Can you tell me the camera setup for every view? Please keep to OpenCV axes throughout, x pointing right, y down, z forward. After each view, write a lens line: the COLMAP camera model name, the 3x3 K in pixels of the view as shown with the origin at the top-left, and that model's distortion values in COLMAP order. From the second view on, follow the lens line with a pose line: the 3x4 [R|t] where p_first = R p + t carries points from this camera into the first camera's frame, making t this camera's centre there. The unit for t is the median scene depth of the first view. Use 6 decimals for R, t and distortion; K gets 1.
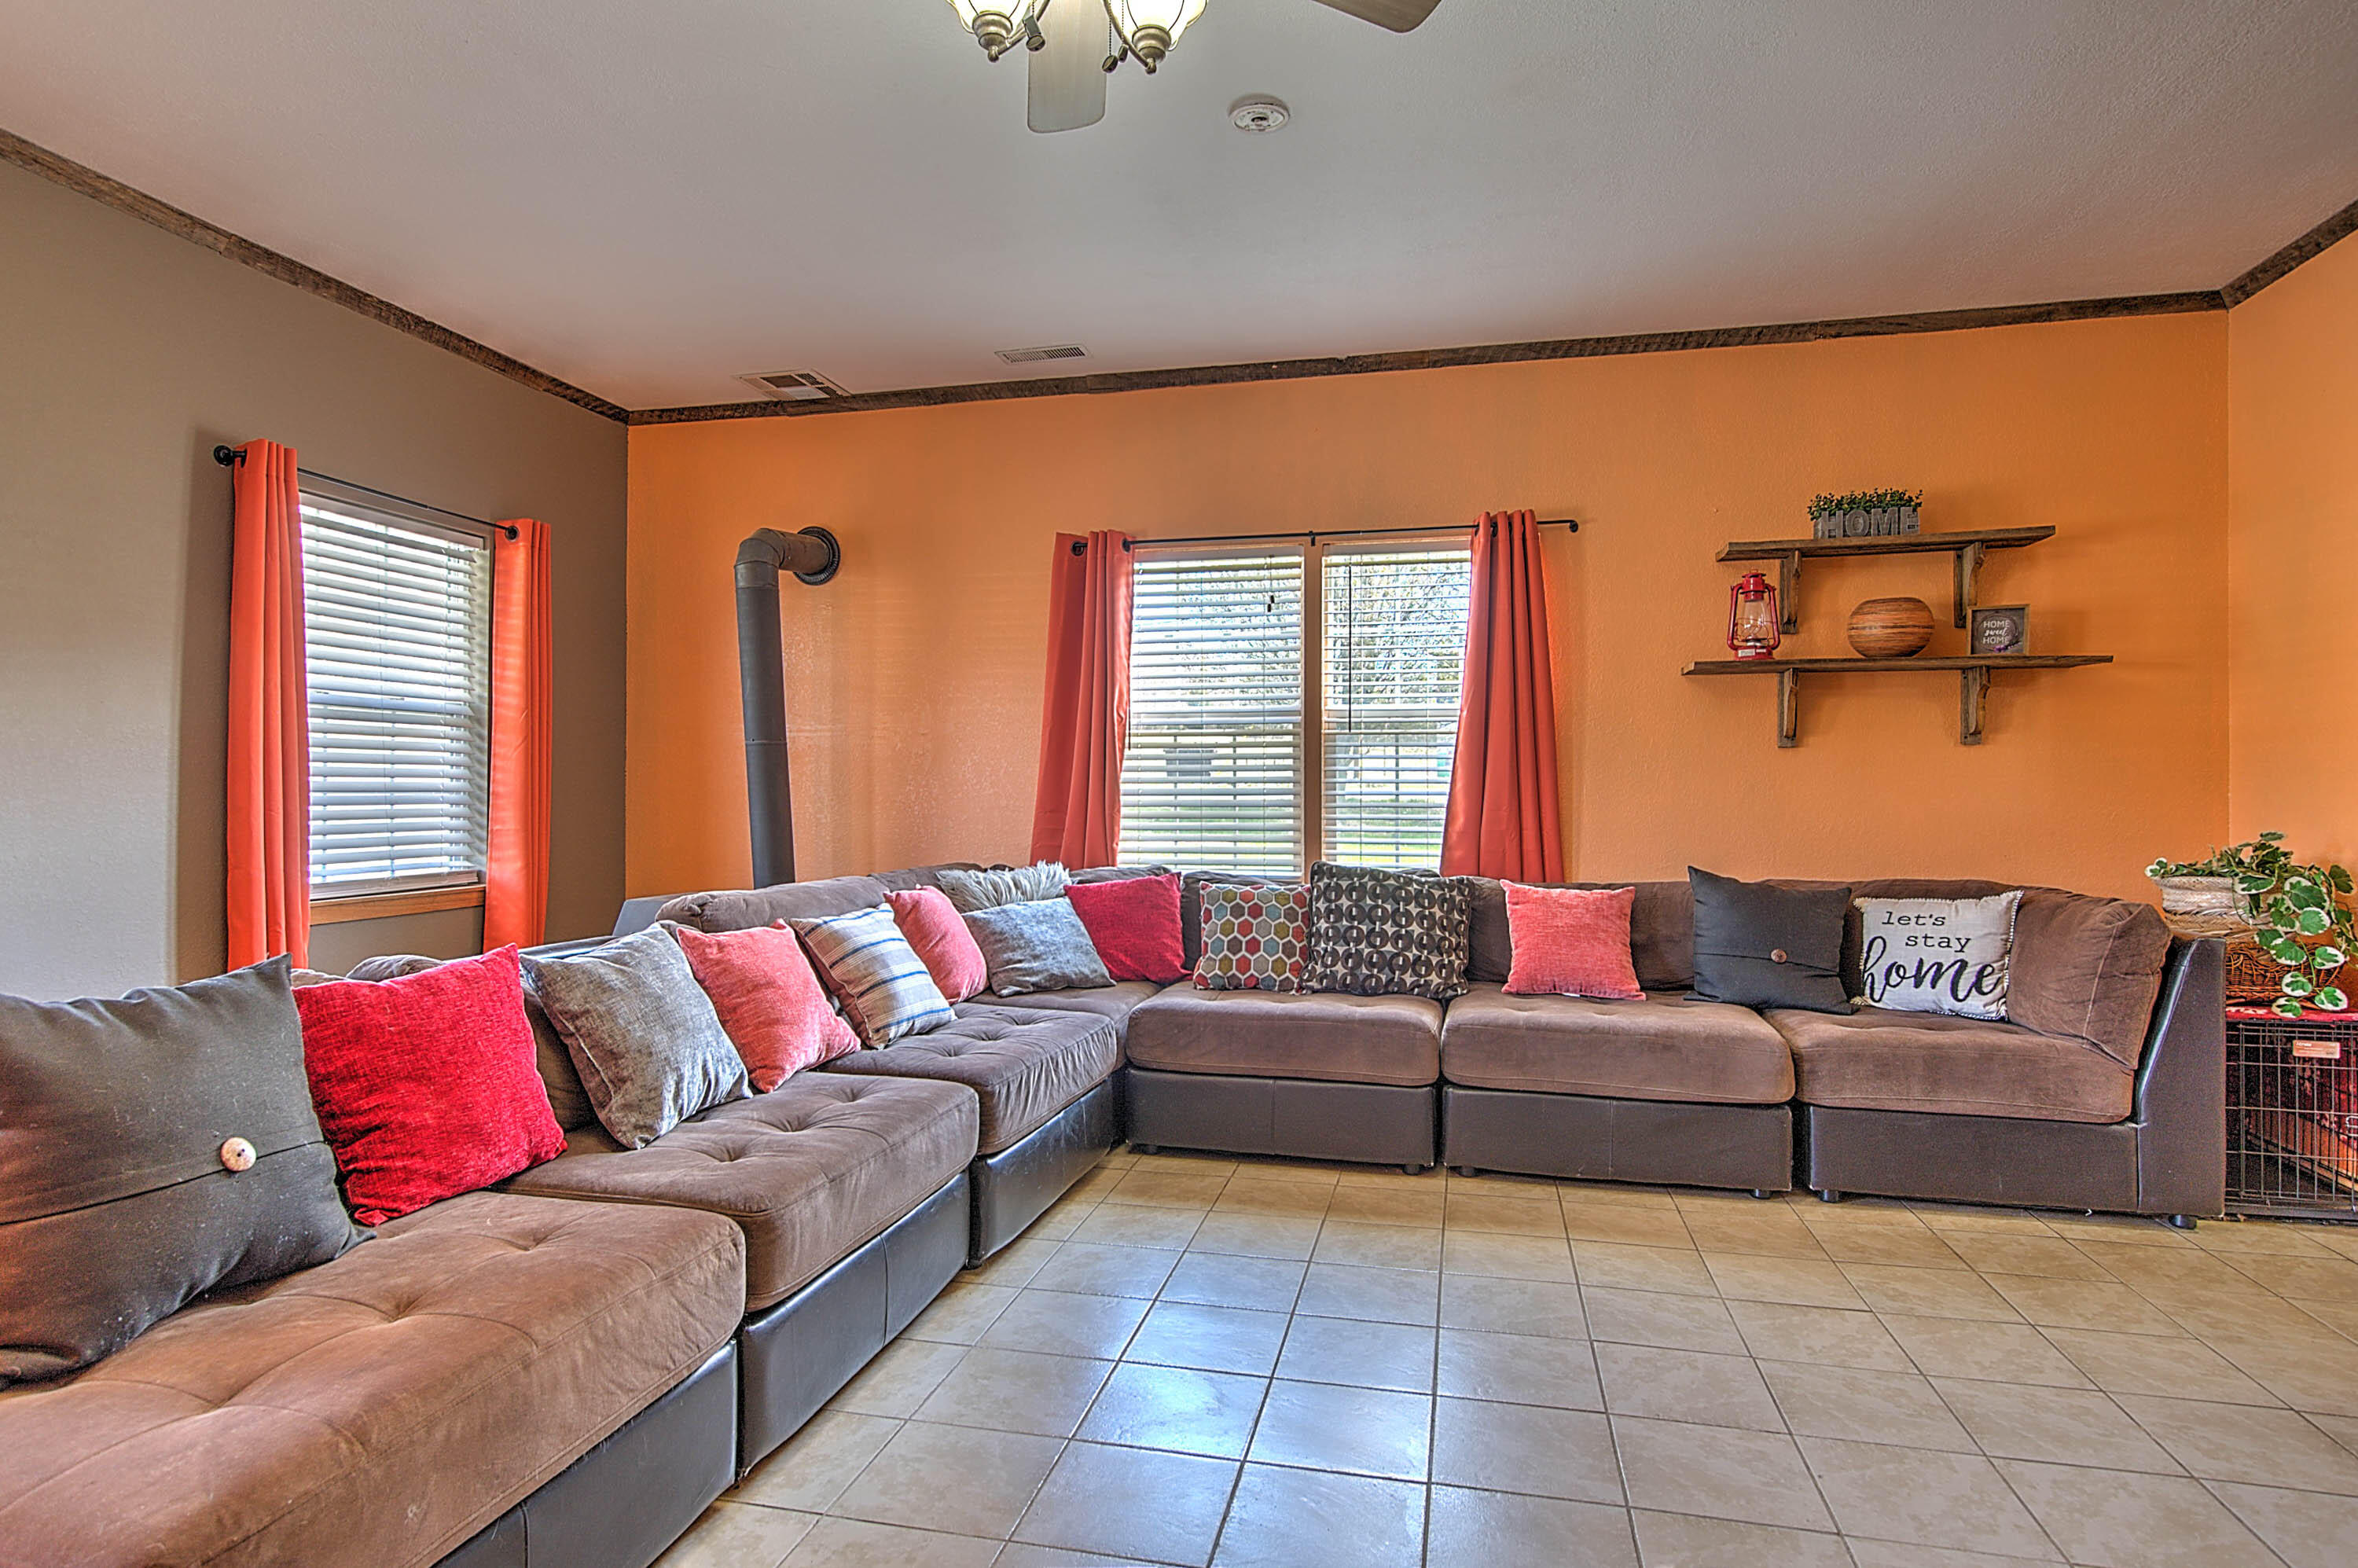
lens RADIAL K [[1249.1, 0, 1167.8], [0, 1249.1, 789.4], [0, 0, 1]] dist [-0.014242, 0.006214]
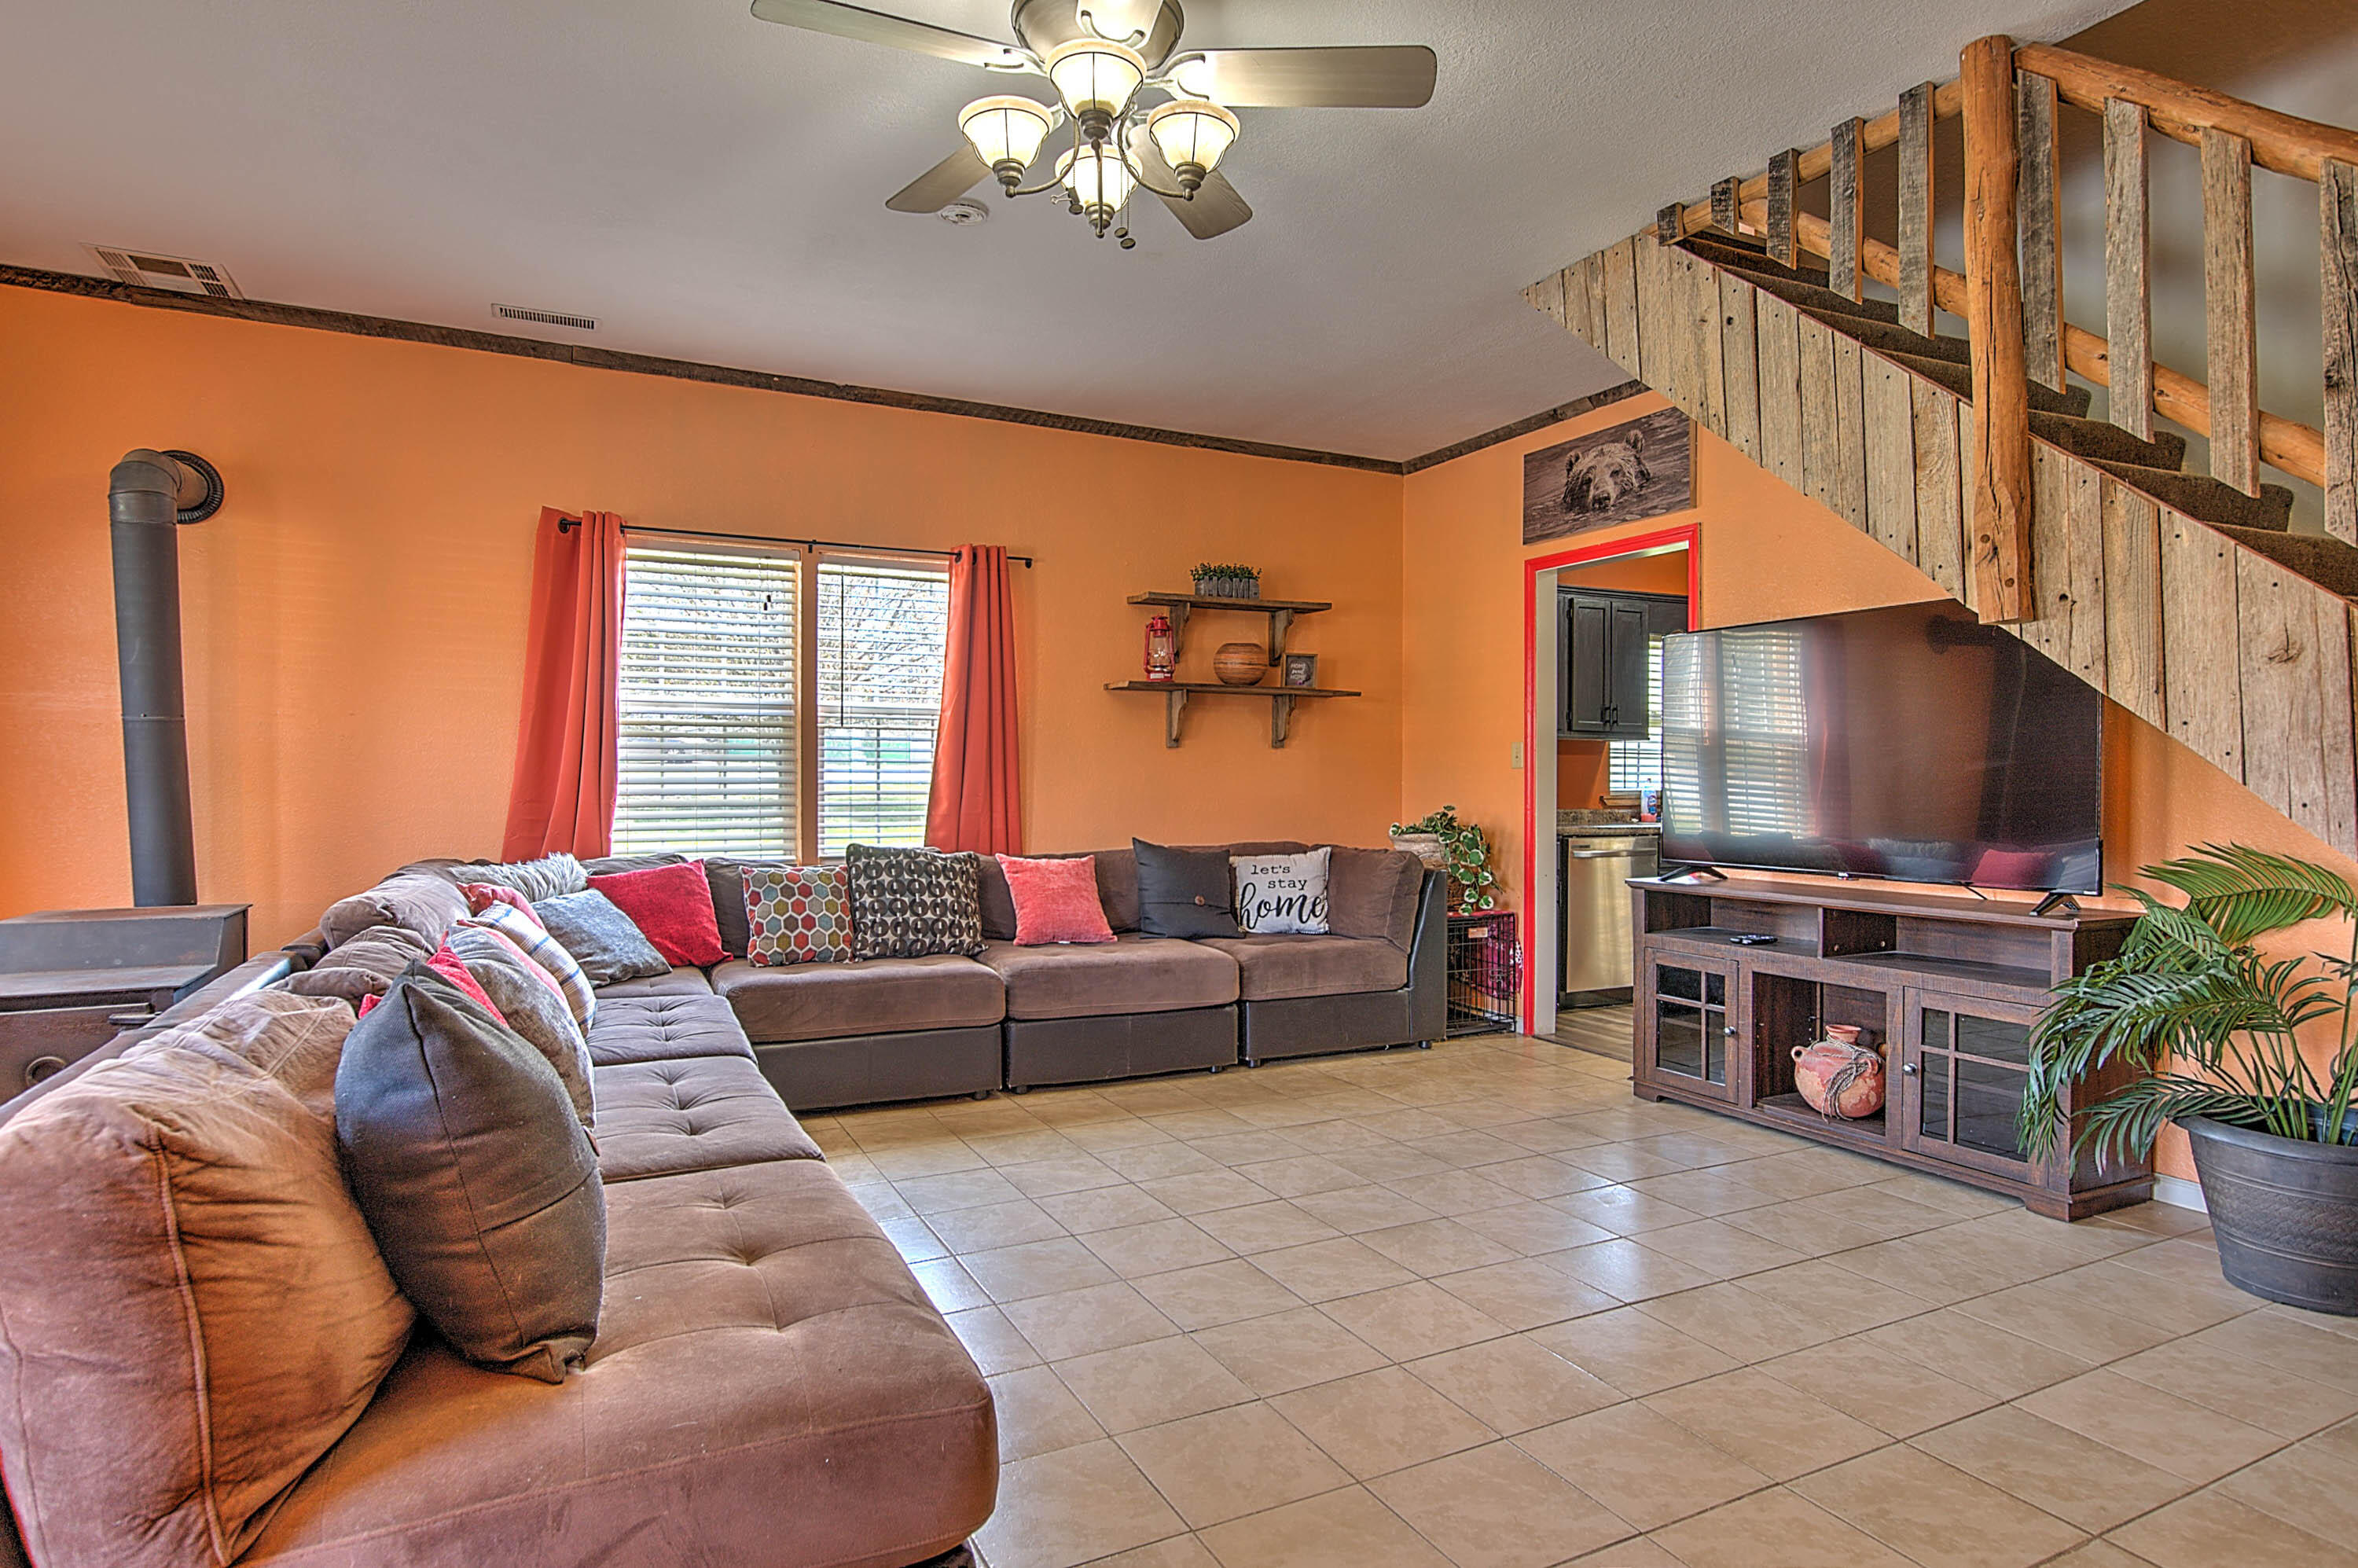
lens RADIAL K [[1249.1, 0, 1162.6], [0, 1249.1, 788.1], [0, 0, 1]] dist [-0.014242, 0.006214]
pose [[0.770334, -0.003643, 0.637630, -0.393425], [-0.002593, 0.999958, 0.008845, -0.002191], [-0.637635, -0.008467, 0.770292, -0.031221]]
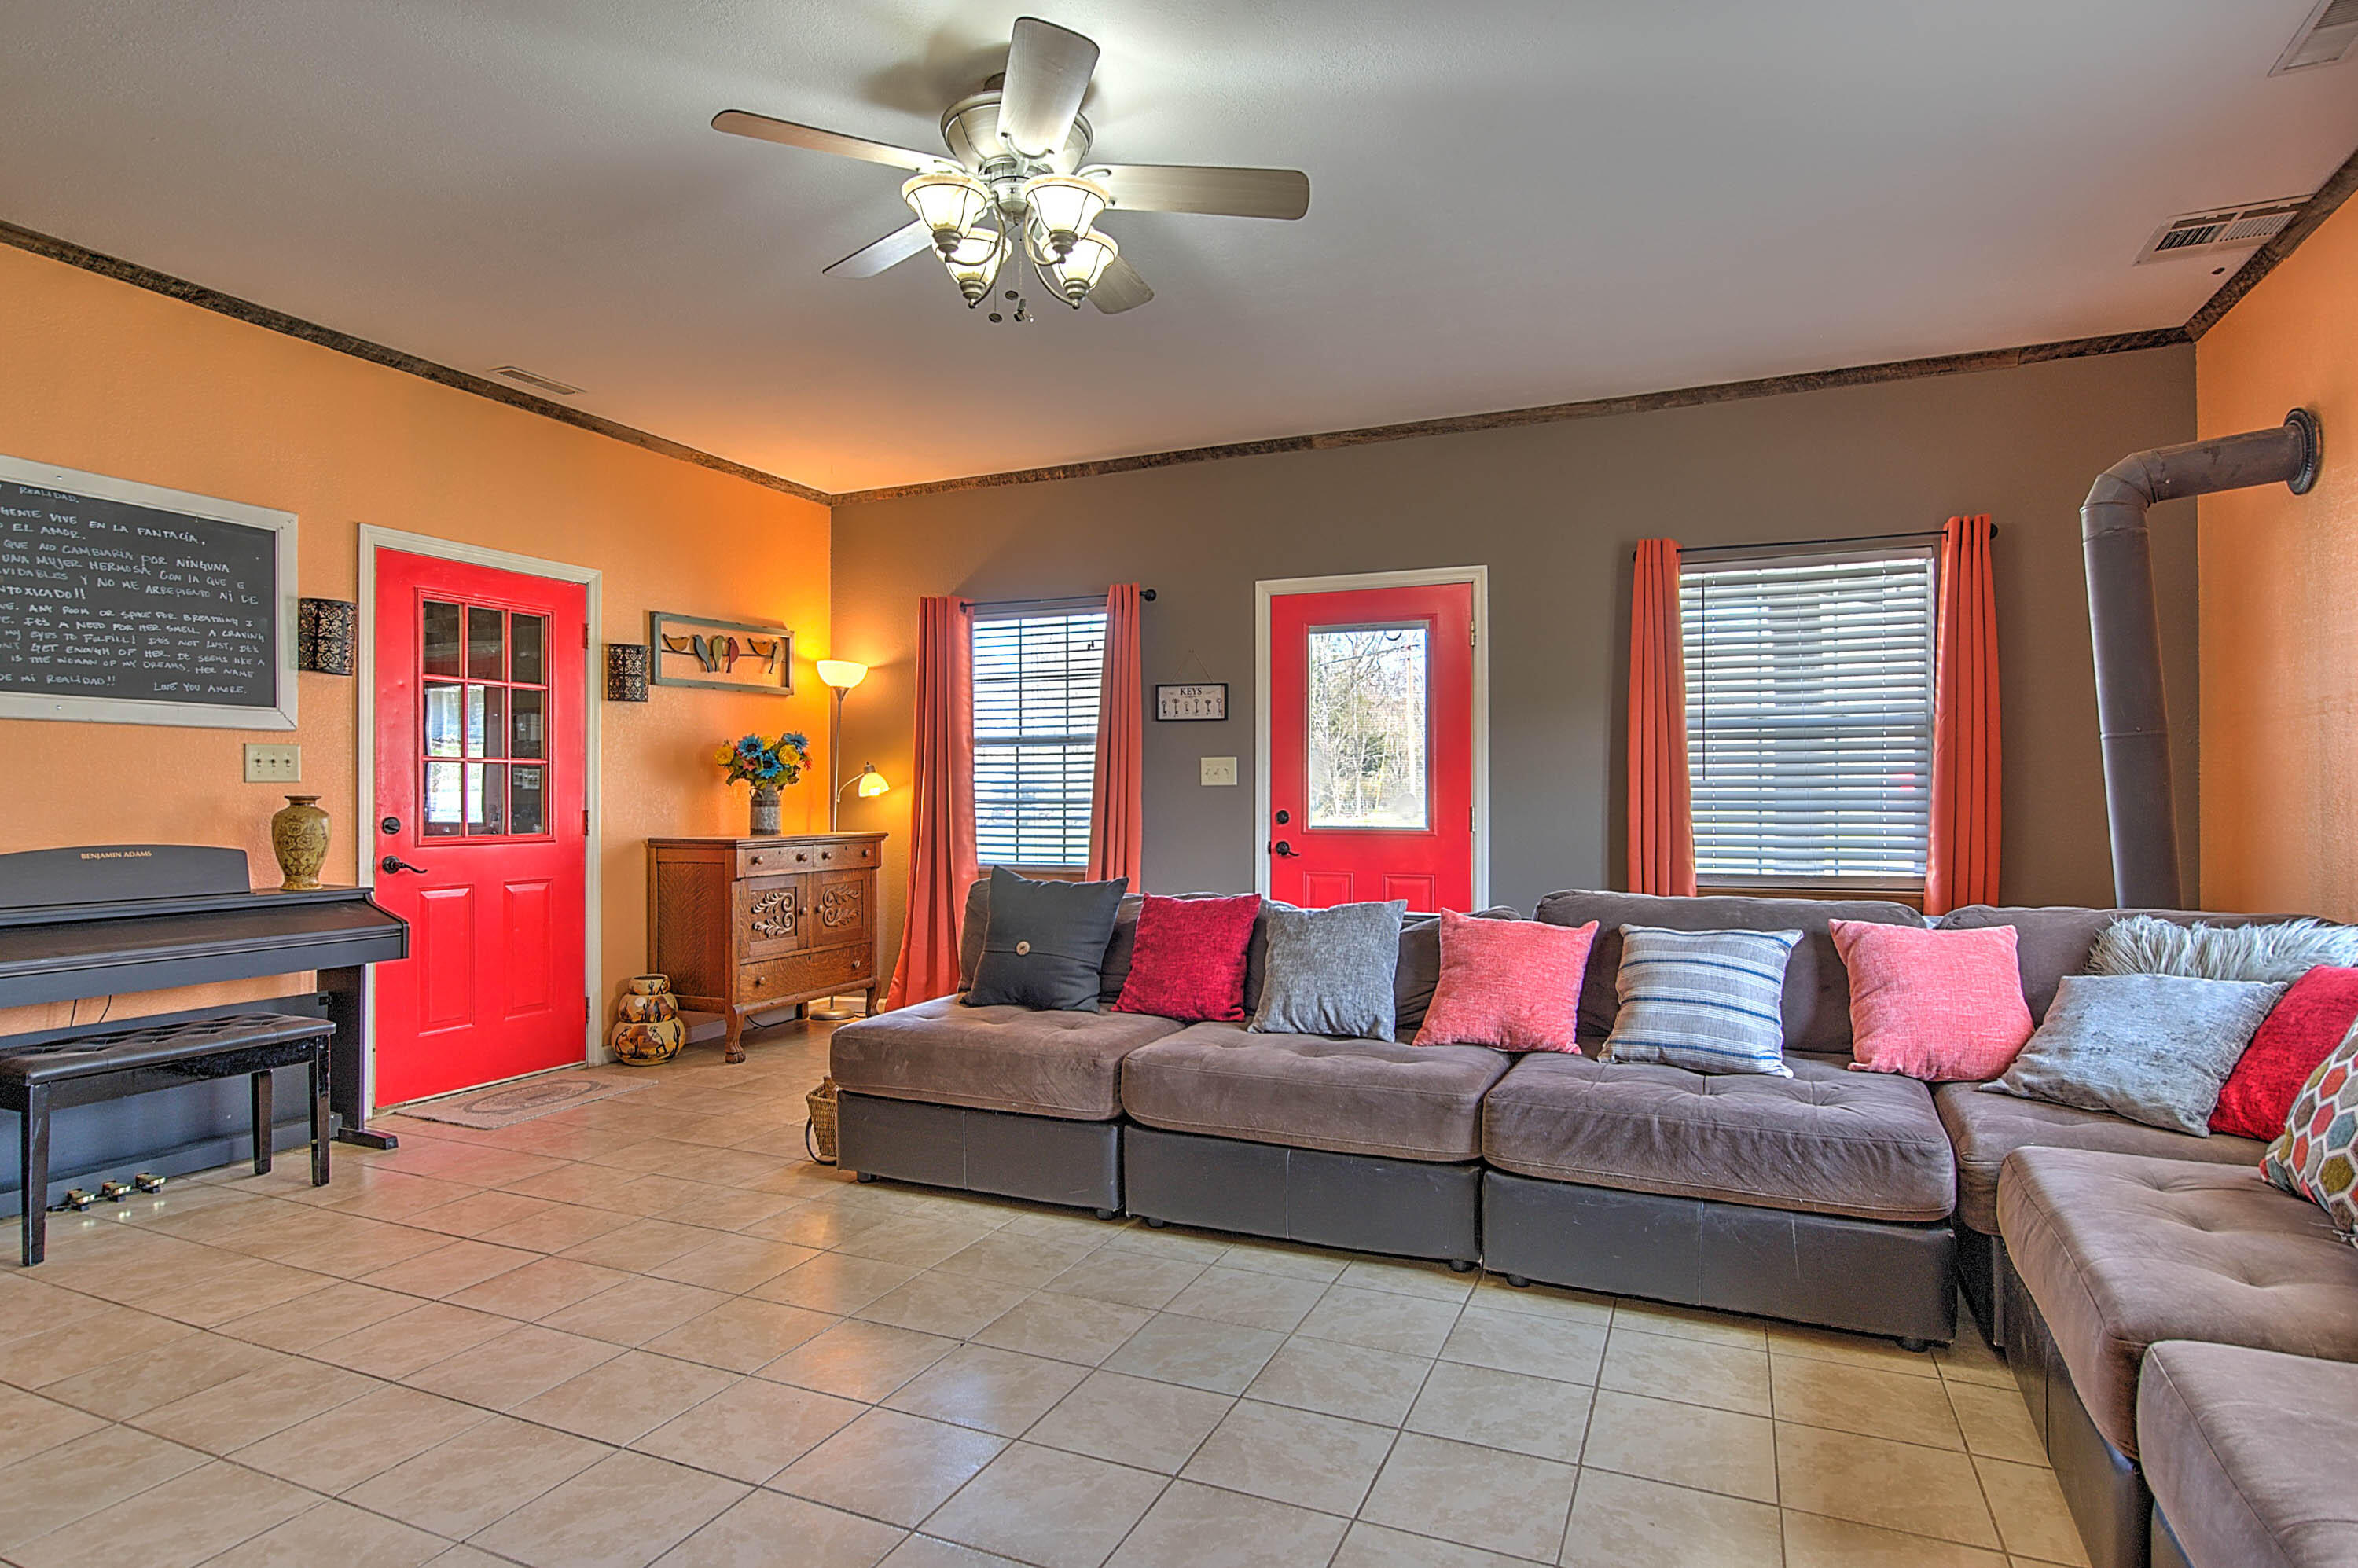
lens RADIAL K [[1249.1, 0, 1174.6], [0, 1249.1, 789.8], [0, 0, 1]] dist [-0.014242, 0.006214]
pose [[-0.175446, -0.007761, -0.984458, 0.626972], [0.004494, 0.999952, -0.008684, 0.000088], [0.984479, -0.005948, -0.175403, 0.662425]]
